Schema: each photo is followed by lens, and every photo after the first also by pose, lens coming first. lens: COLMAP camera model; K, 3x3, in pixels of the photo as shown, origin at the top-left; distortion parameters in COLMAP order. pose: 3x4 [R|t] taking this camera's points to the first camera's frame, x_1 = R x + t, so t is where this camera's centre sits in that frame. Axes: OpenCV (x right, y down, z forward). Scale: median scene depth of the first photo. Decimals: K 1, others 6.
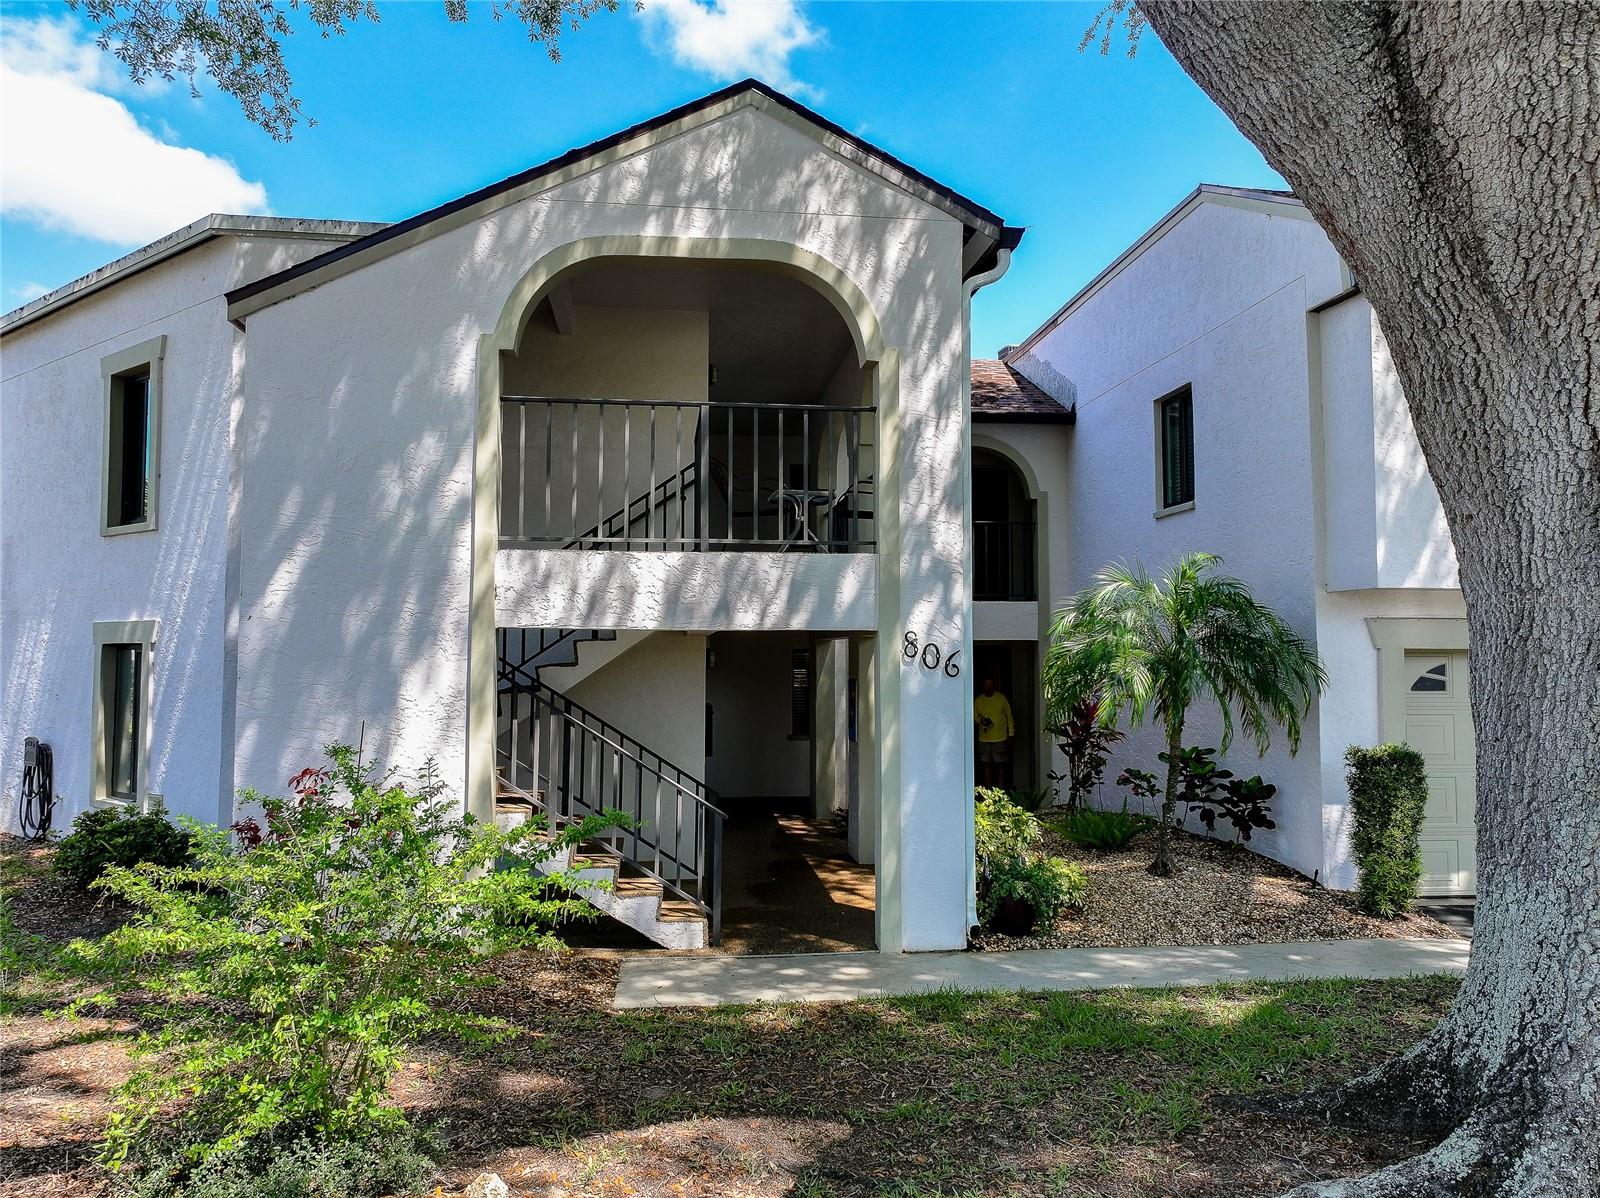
lens RADIAL K [[1116.4, 0, 805.6], [0, 1116.4, 604.1], [0, 0, 1]] dist [-0.005612, 0.021816]
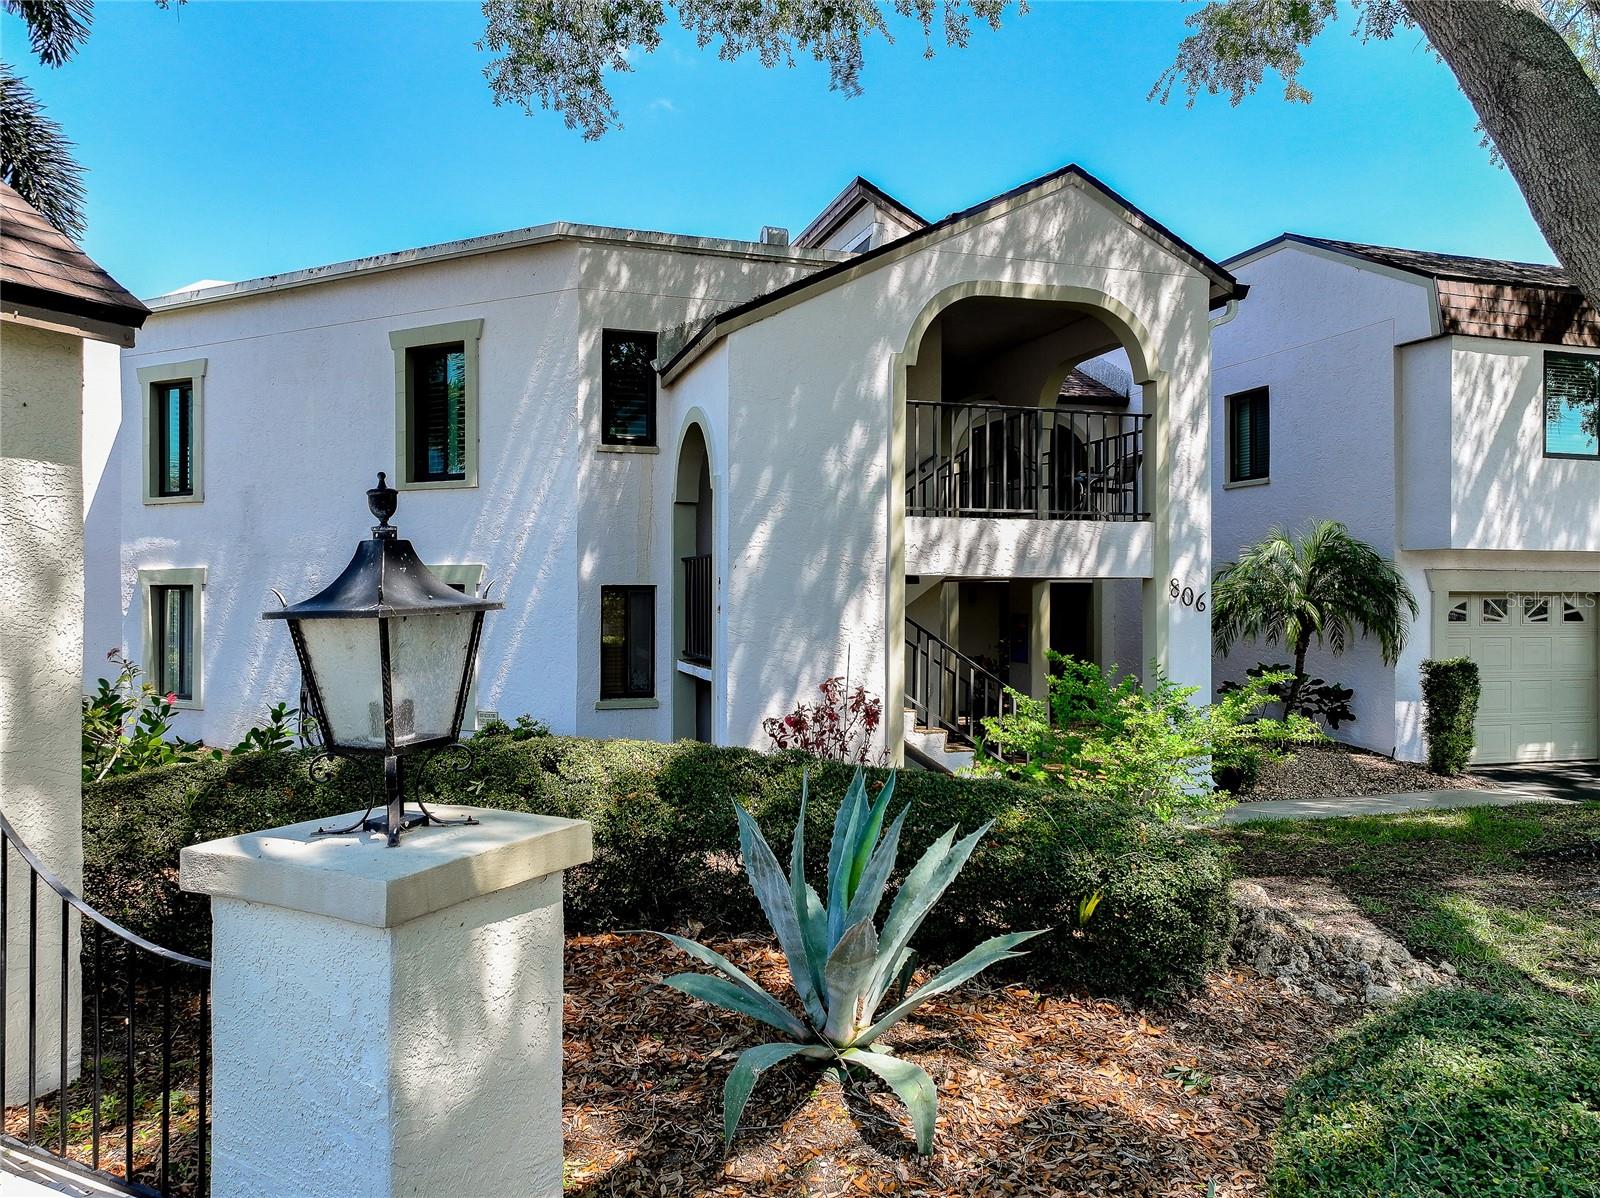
lens RADIAL K [[1116.4, 0, 792.5], [0, 1116.4, 600.7], [0, 0, 1]] dist [-0.005612, 0.021816]
pose [[0.984339, 0.000067, 0.176284, -0.619844], [-0.009367, 0.998607, 0.051923, -0.015852], [-0.176035, -0.052761, 0.982969, -0.282802]]
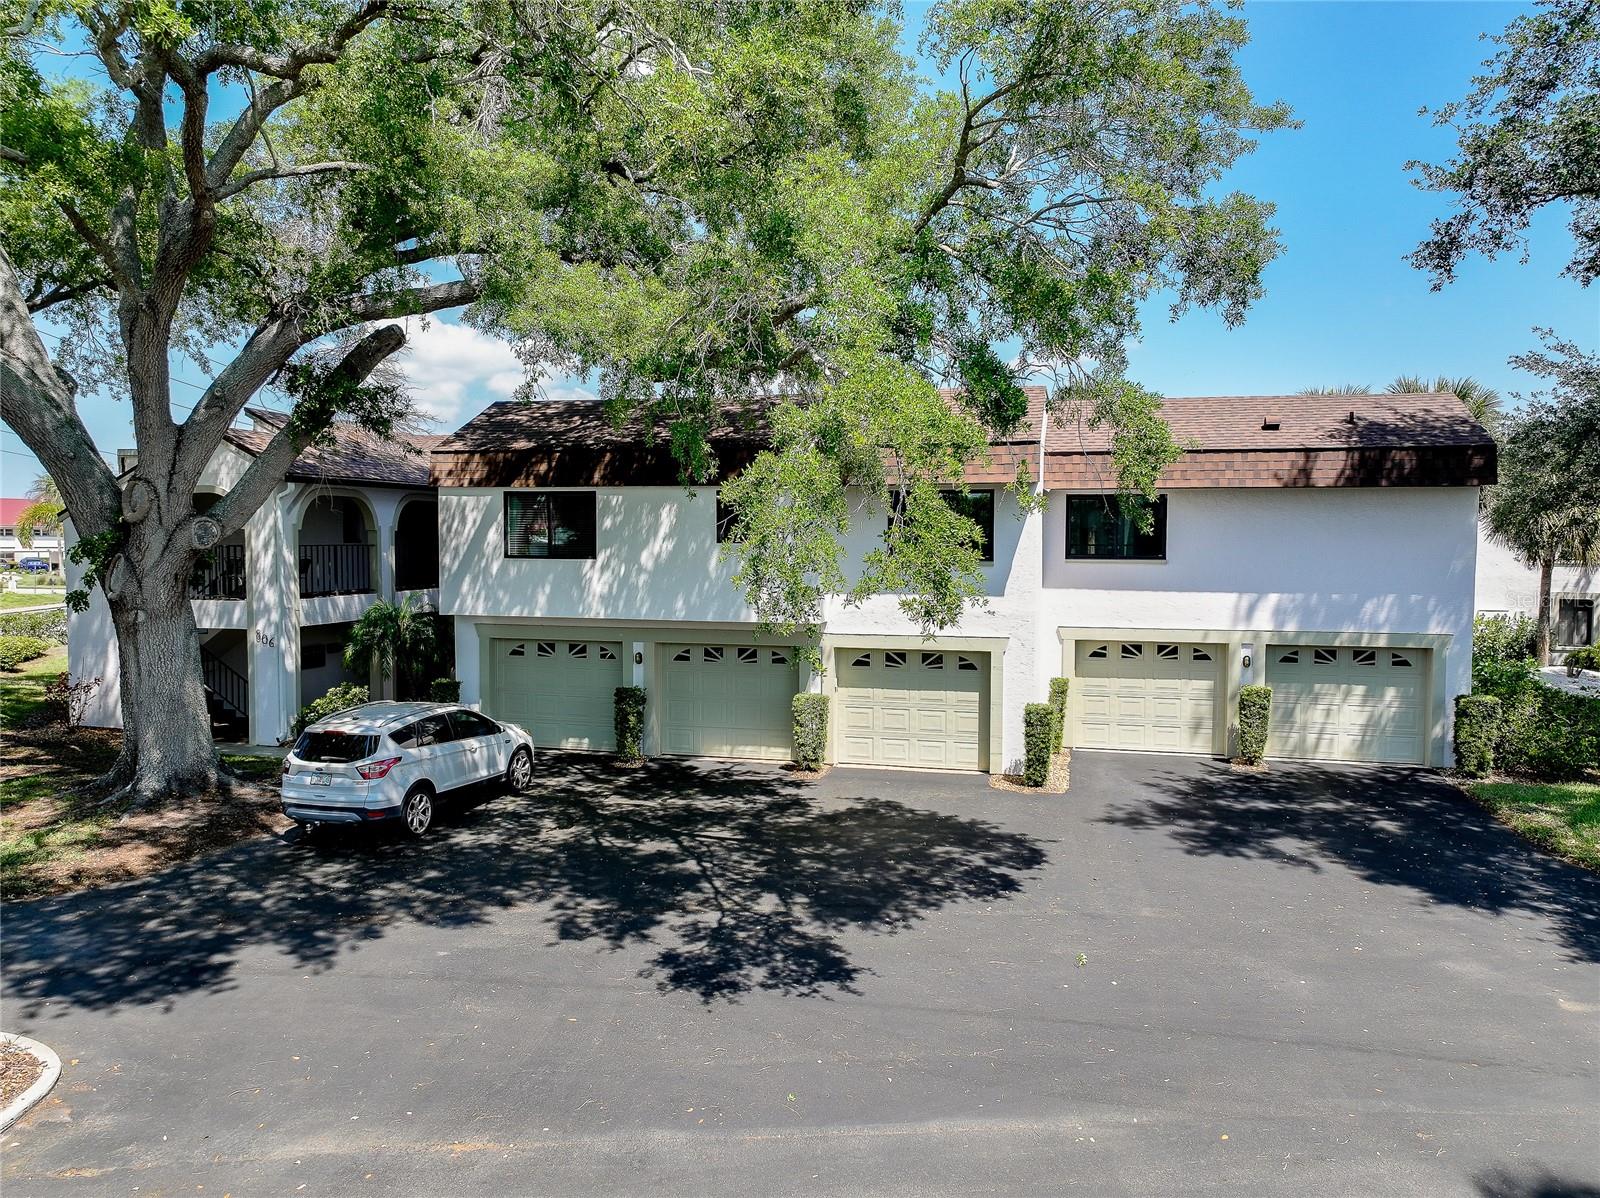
lens RADIAL K [[1116.4, 0, 794.0], [0, 1116.4, 593.1], [0, 0, 1]] dist [-0.005612, 0.021816]
pose [[0.939531, 0.021704, -0.341775, 2.216528], [0.016265, 0.994036, 0.107837, -0.334473], [0.342077, -0.106875, 0.933574, -1.047378]]
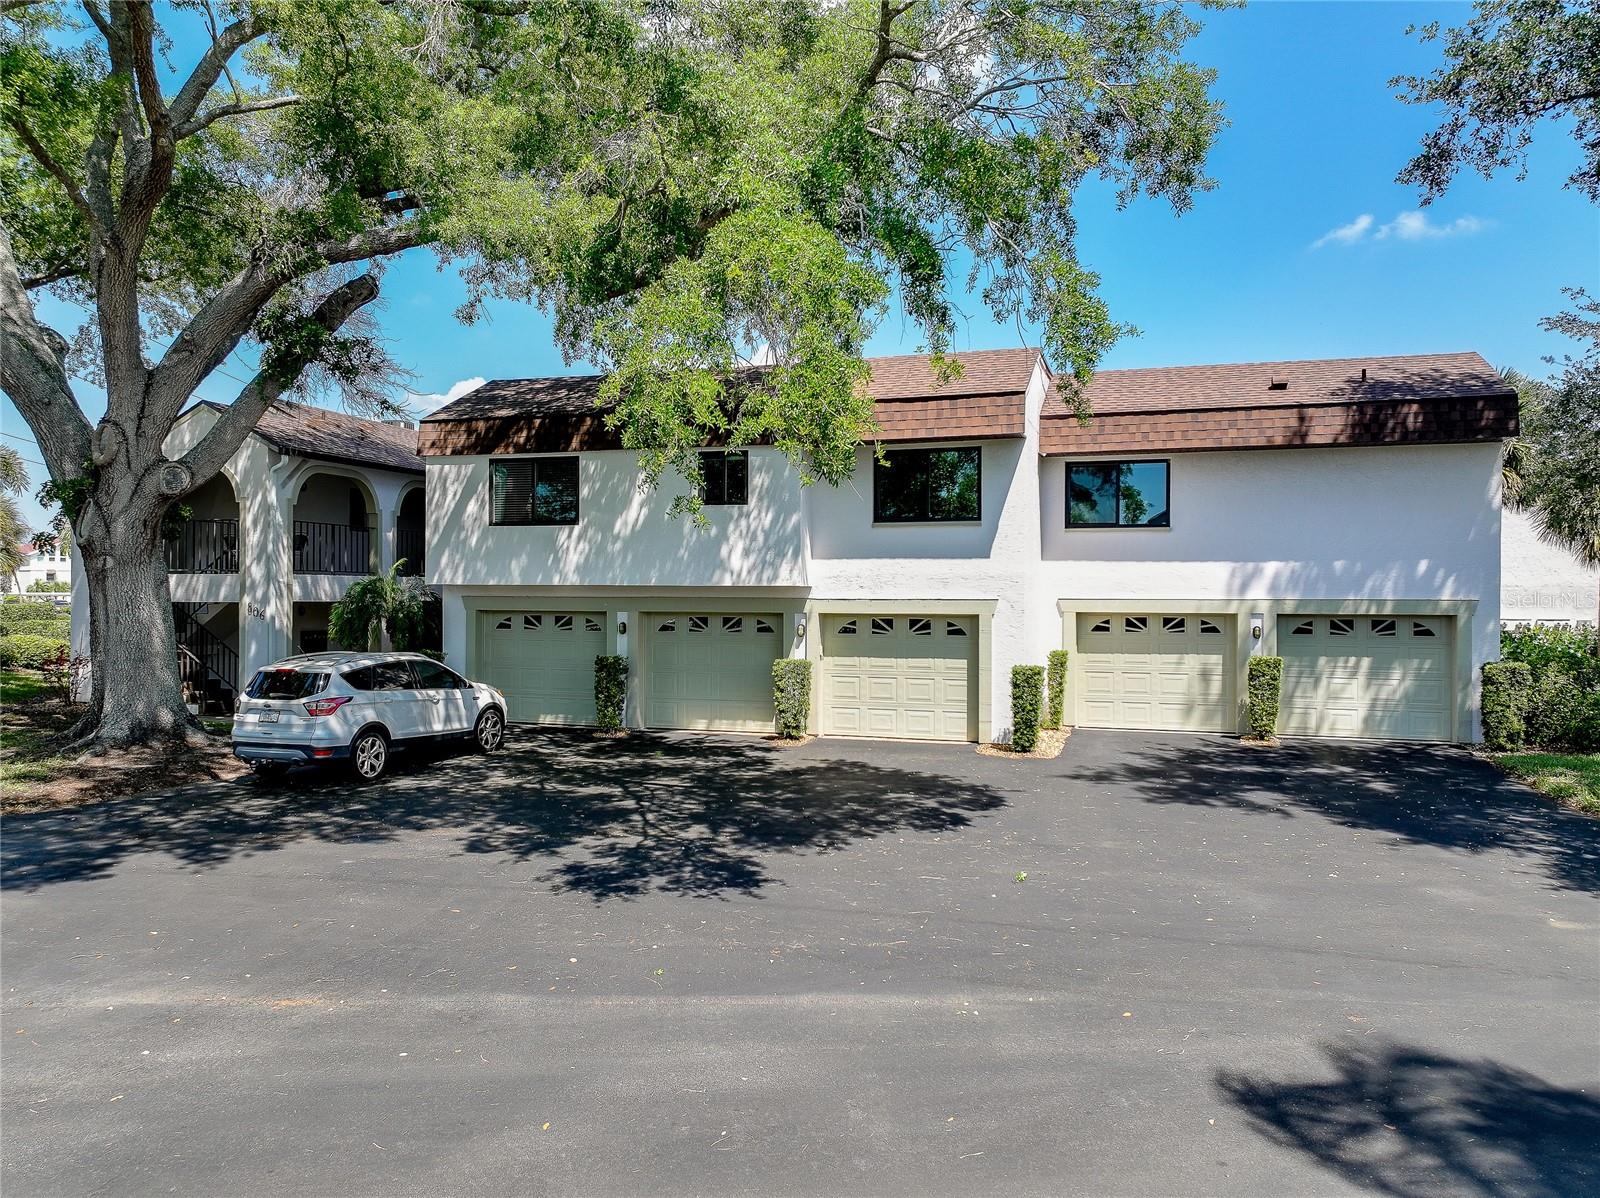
lens RADIAL K [[1116.4, 0, 799.7], [0, 1116.4, 596.2], [0, 0, 1]] dist [-0.005612, 0.021816]
pose [[0.918595, 0.003806, -0.395182, 2.366180], [0.018702, 0.998415, 0.053086, -0.111066], [0.394758, -0.056155, 0.917067, -0.930442]]
